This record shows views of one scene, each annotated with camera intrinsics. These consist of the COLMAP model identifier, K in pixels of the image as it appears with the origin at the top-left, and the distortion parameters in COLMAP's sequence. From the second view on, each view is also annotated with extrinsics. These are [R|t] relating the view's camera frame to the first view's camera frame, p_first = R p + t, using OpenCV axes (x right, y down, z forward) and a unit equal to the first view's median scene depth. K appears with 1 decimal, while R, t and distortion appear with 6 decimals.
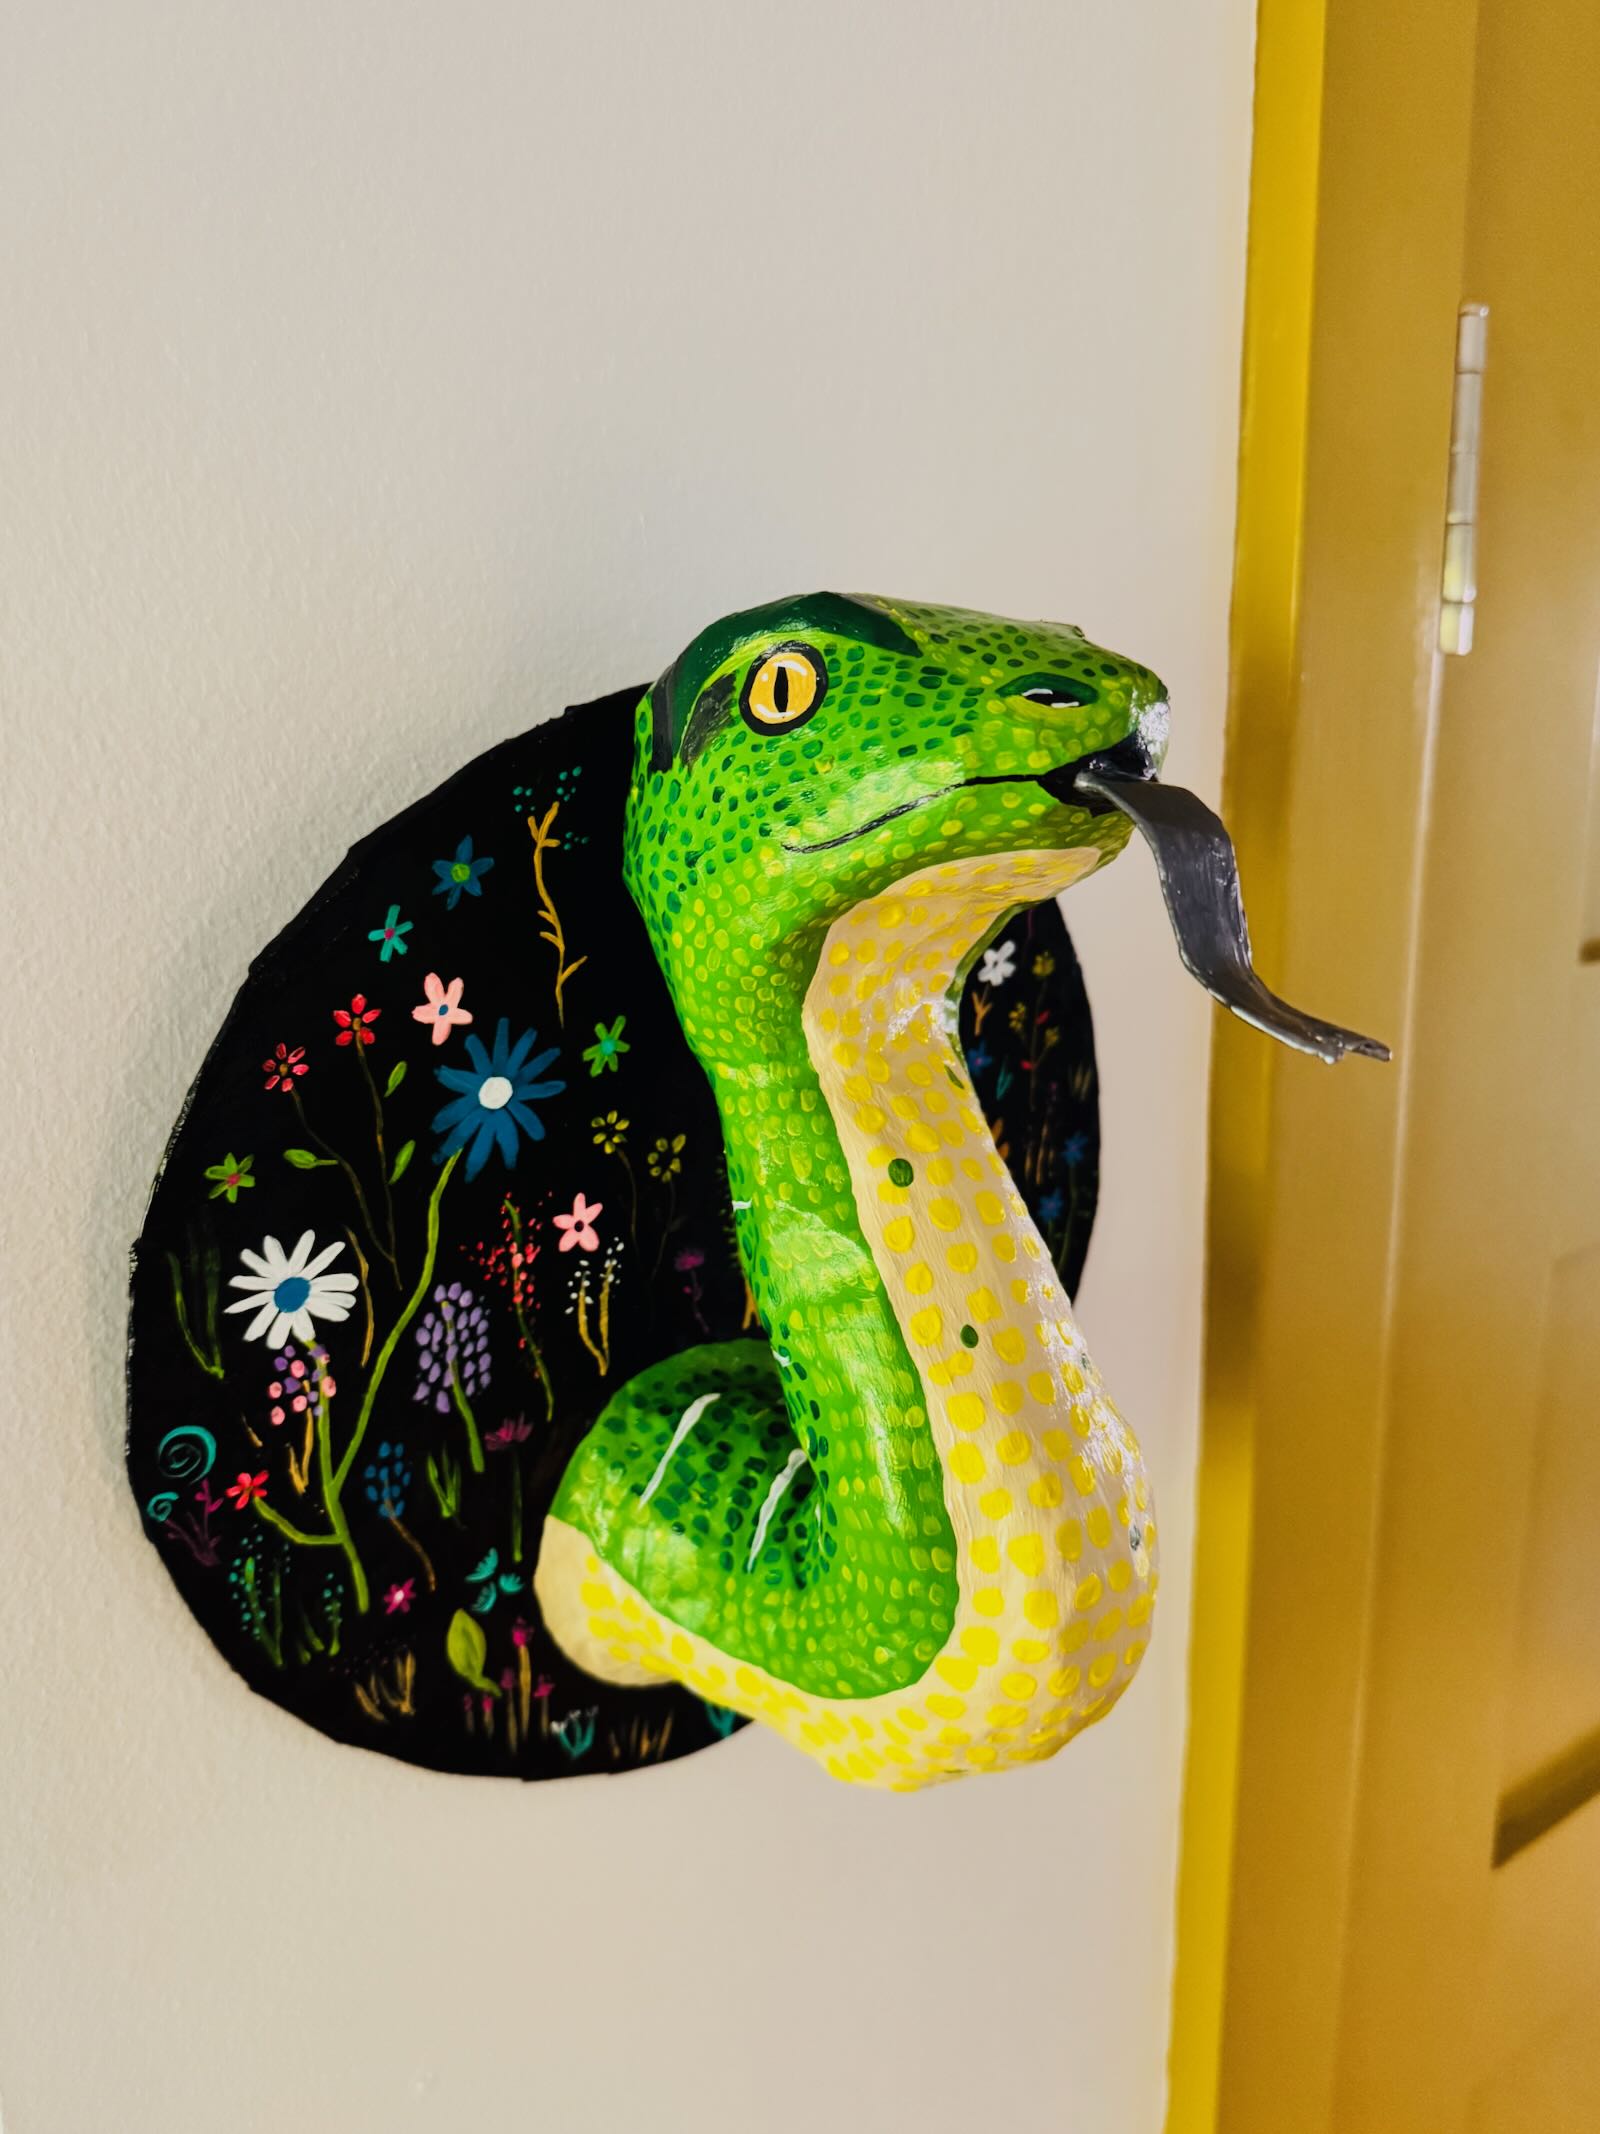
lens RADIAL K [[1635.8, 0, 800.0], [0, 1635.8, 1067.0], [0, 0, 1]] dist [0.190487, -0.569405]
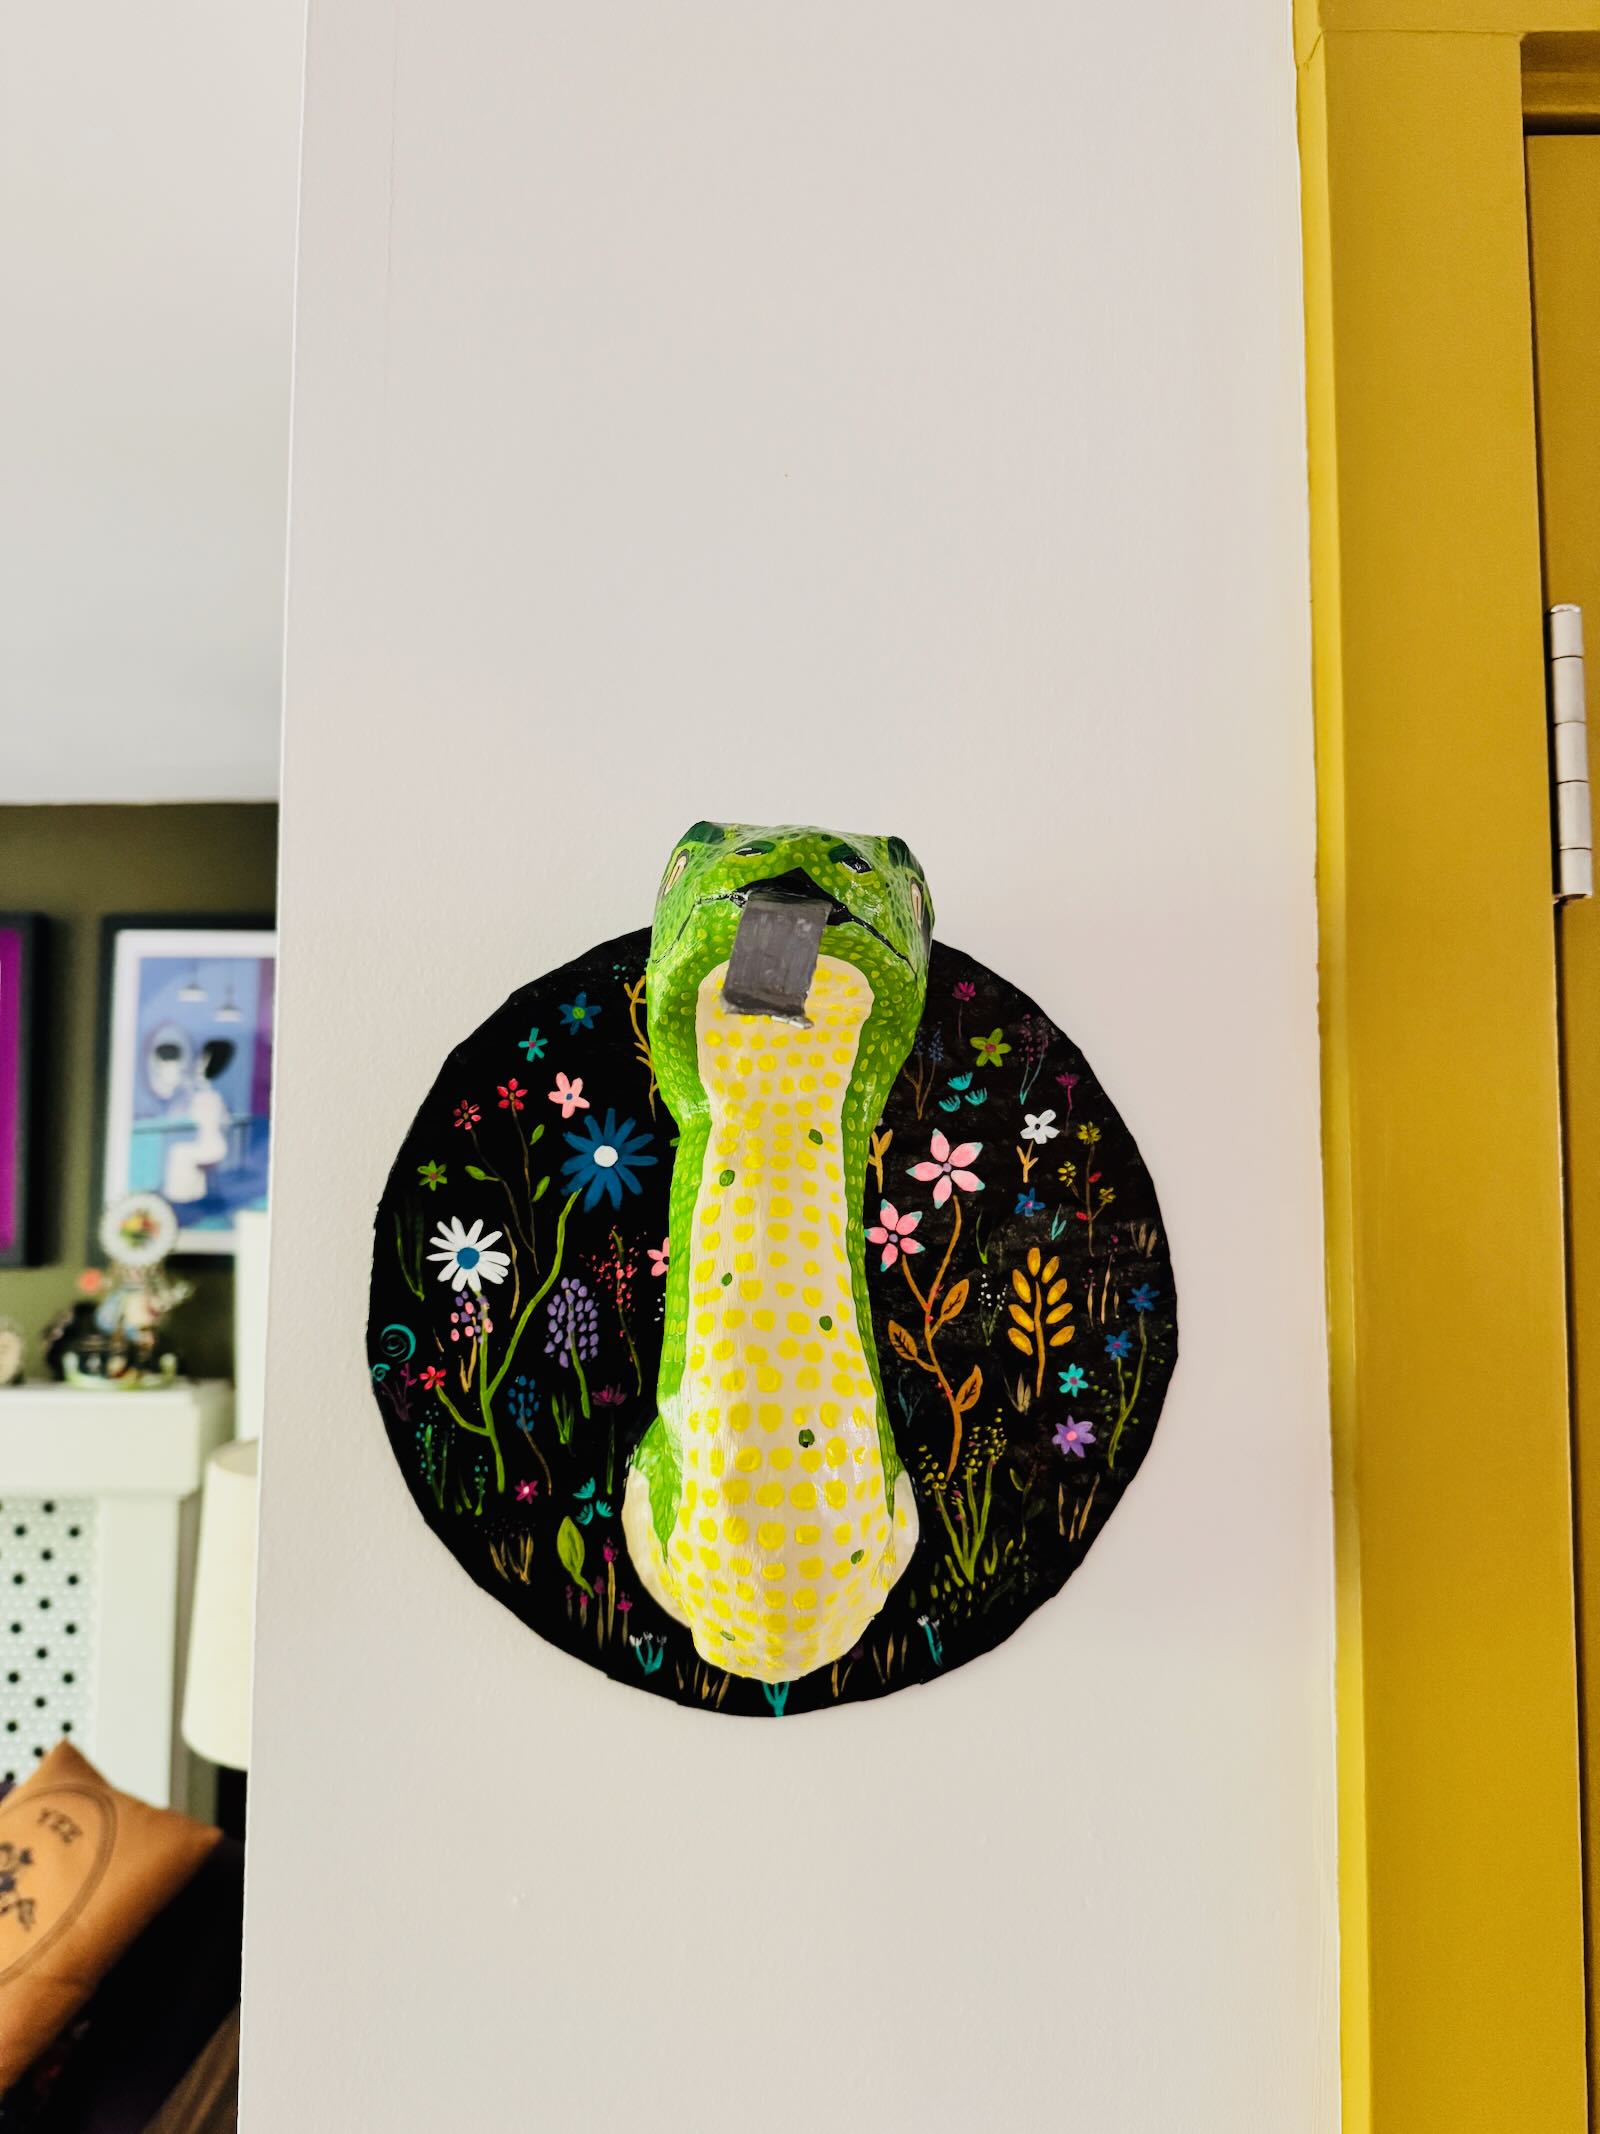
lens RADIAL K [[1526.8, 0, 798.2], [0, 1526.8, 1070.6], [0, 0, 1]] dist [0.177057, -0.413667]
pose [[0.797708, -0.030148, -0.602290, 0.907961], [-0.152700, 0.956102, -0.250102, 0.294144], [0.583391, 0.291478, 0.758087, -0.048690]]
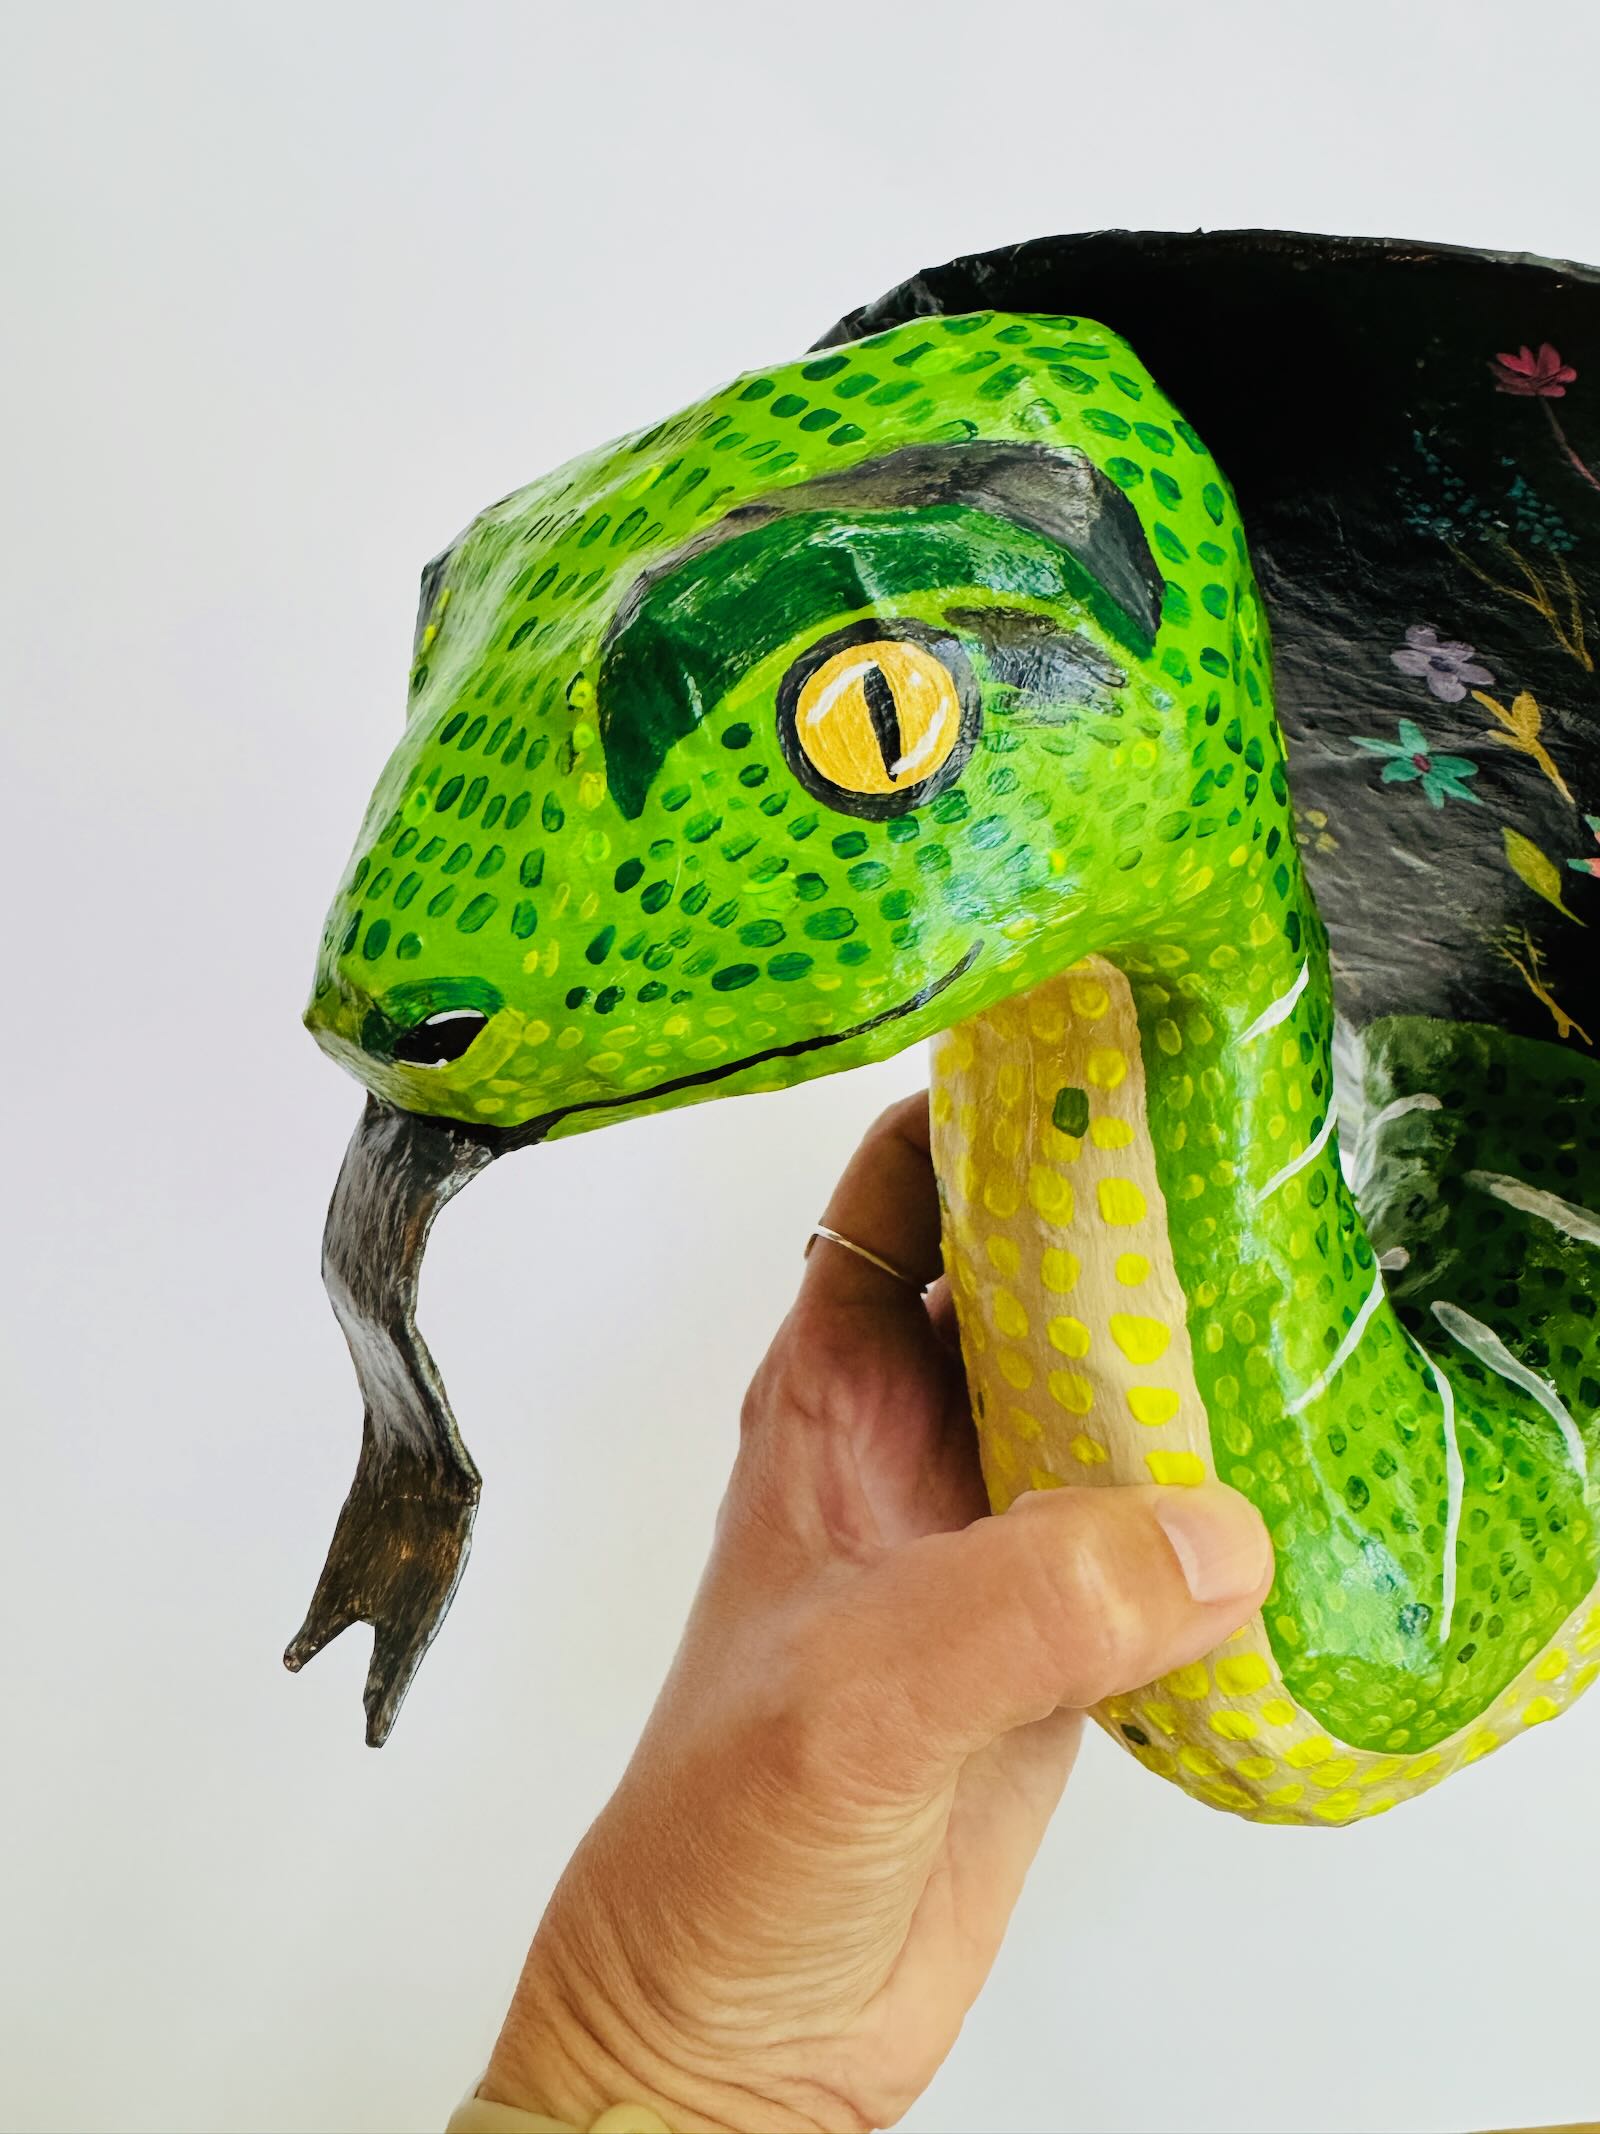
lens RADIAL K [[1521.0, 0, 803.2], [0, 1521.0, 909.5], [0, 0, 1]] dist [-0.004461, -0.004152]
pose [[0.036886, 0.569128, -0.821421, 0.510740], [0.411002, 0.740602, 0.531588, -0.388966], [0.910888, -0.357214, -0.206595, 1.067932]]
